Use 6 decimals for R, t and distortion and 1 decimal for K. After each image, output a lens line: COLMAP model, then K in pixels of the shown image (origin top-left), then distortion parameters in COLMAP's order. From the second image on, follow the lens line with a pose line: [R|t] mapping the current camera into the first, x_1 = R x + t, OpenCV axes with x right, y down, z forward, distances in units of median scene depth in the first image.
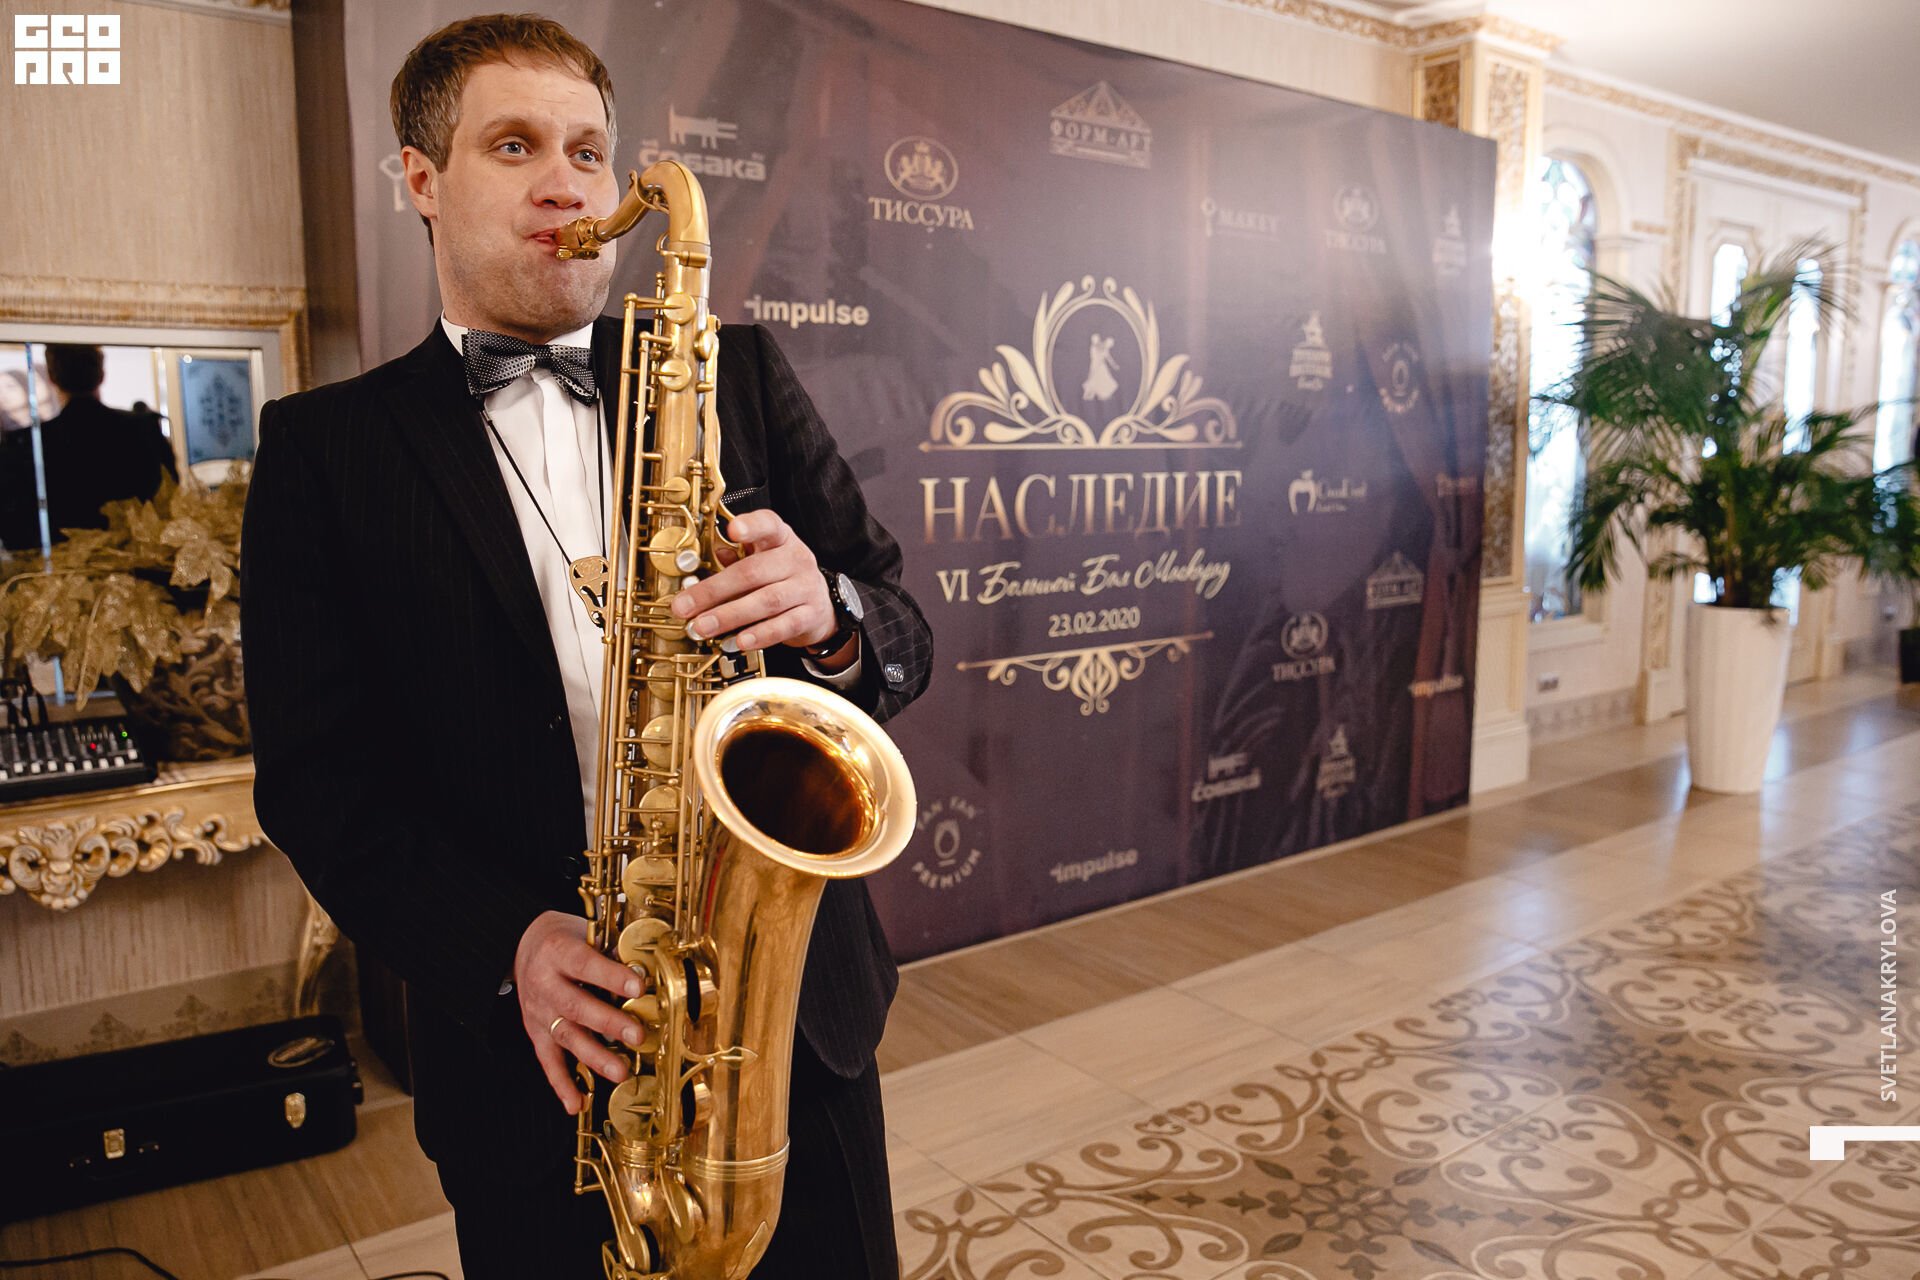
lens RADIAL K [[1426.1, 0, 972.1], [0, 1426.1, 640.4], [0, 0, 1]] dist [-0.006404, 0.001801]
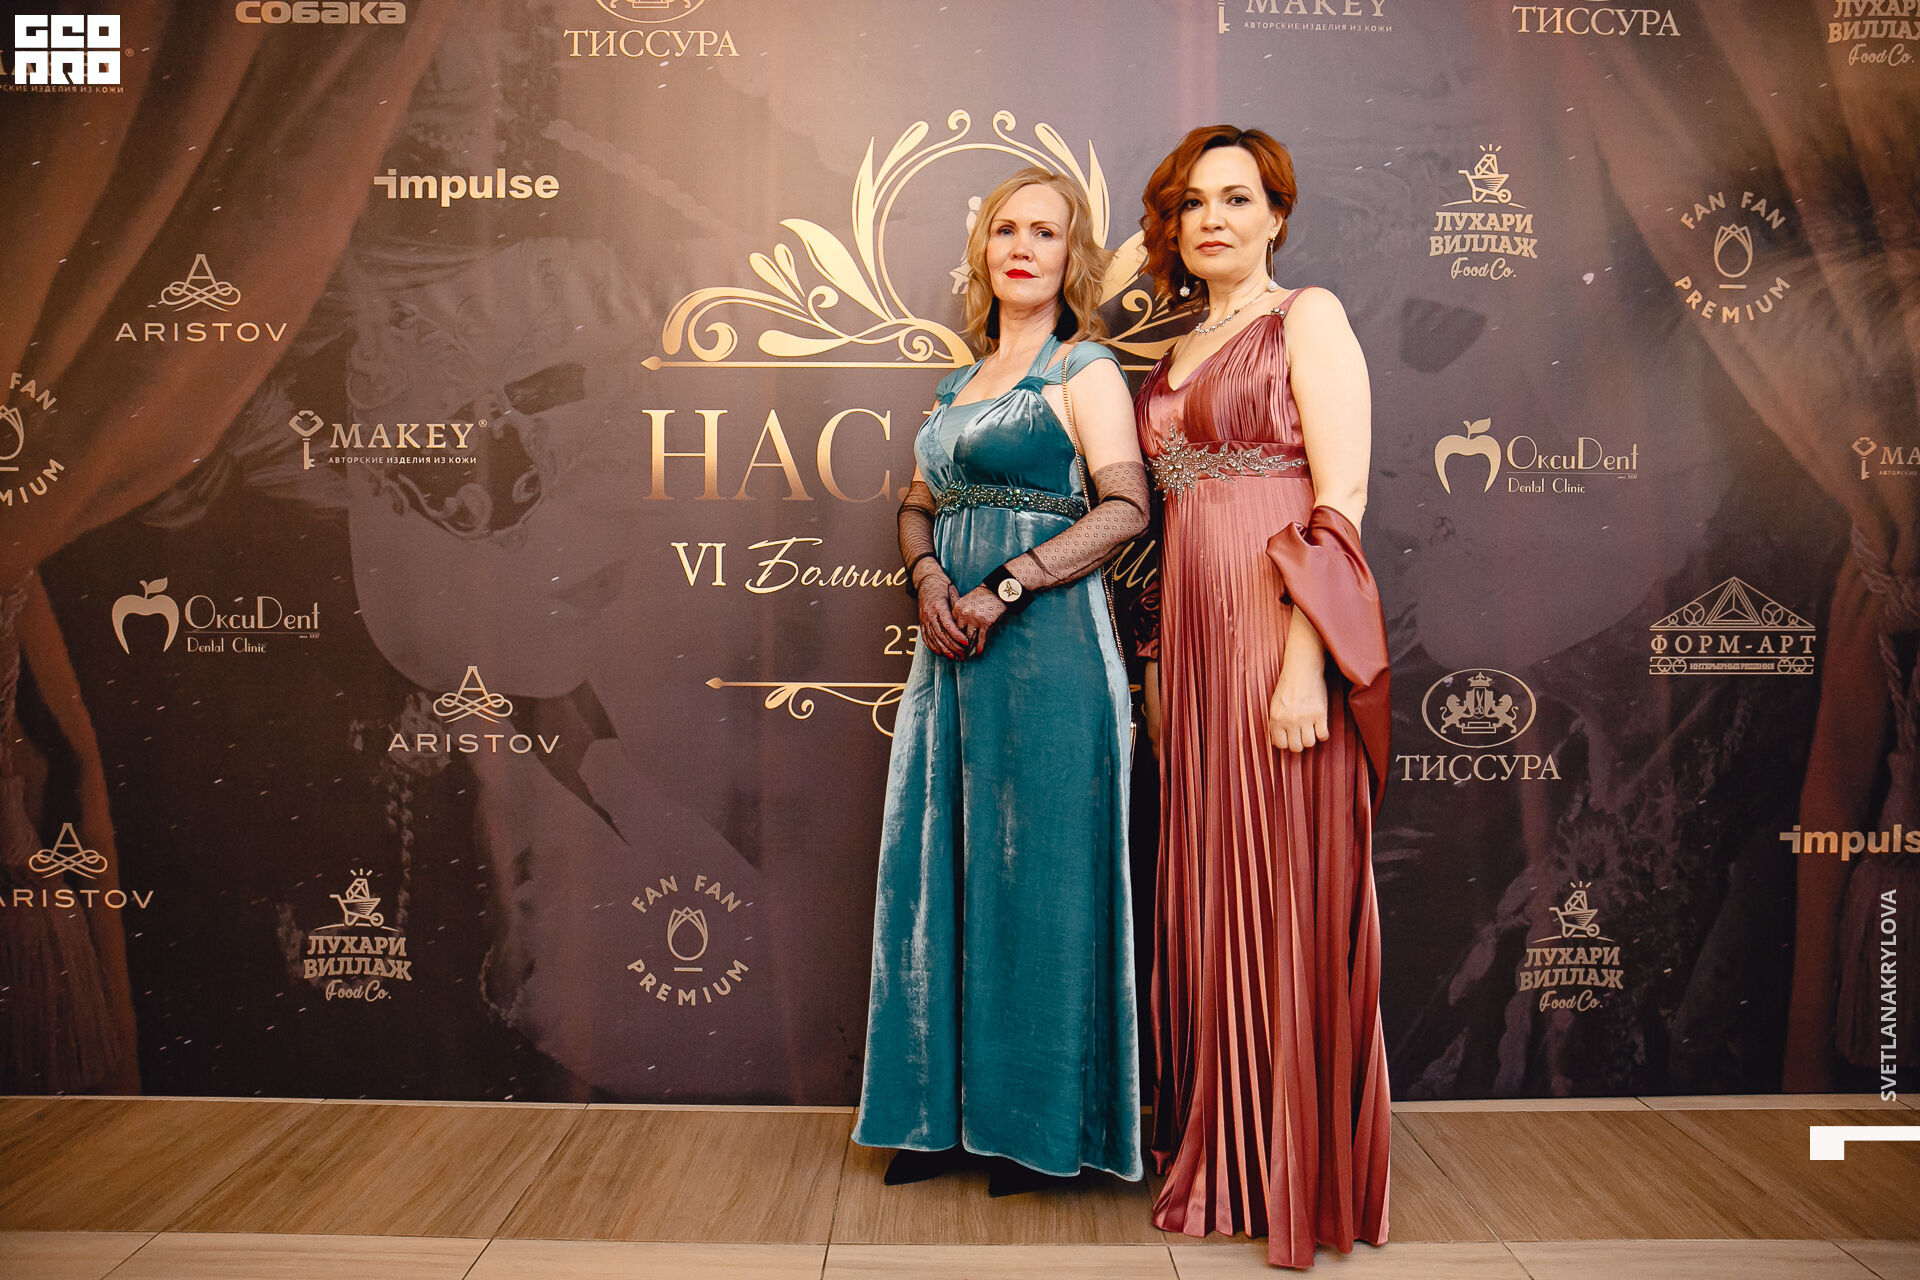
lens RADIAL K [[1306.9, 0, 960.4], [0, 1306.9, 645.2], [0, 0, 1]] dist [-0.047668, 0.015968]
pose [[0.799658, 0.032418, -0.599580, 0.449812], [-0.093808, 0.993025, -0.071420, 0.032823], [0.593082, 0.113358, 0.797122, 0.552034]]
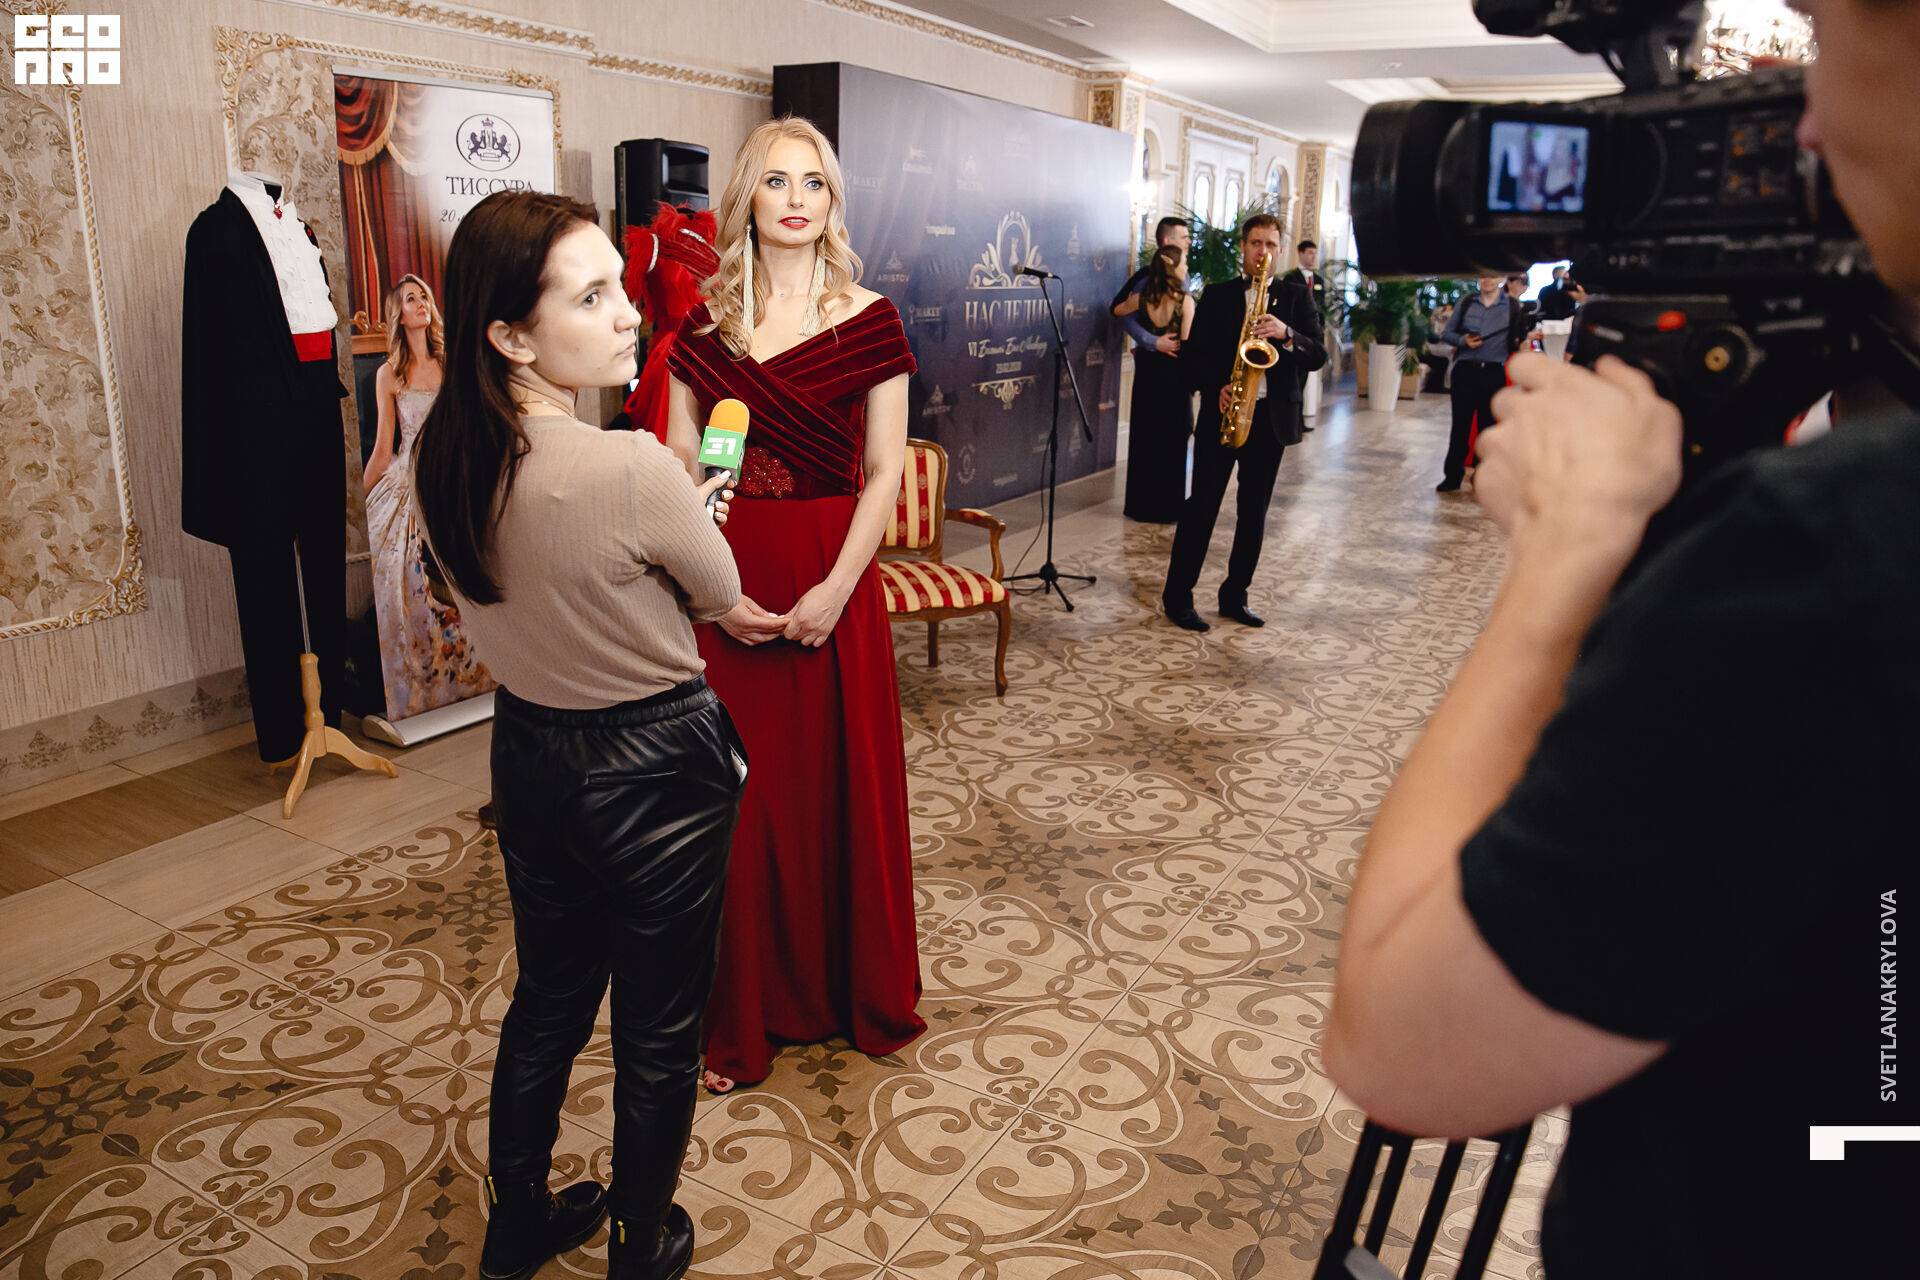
lens RADIAL K [[1347.7, 0, 950.9], [0, 1347.7, 635.4], [0, 0, 1]] dist [-0.005382, -0.000592]
pose [[0.921422, -0.082234, 0.379763, -0.875312], [0.029803, 0.989427, 0.141938, 0.105076], [-0.387420, -0.119467, 0.914130, -0.994843]]
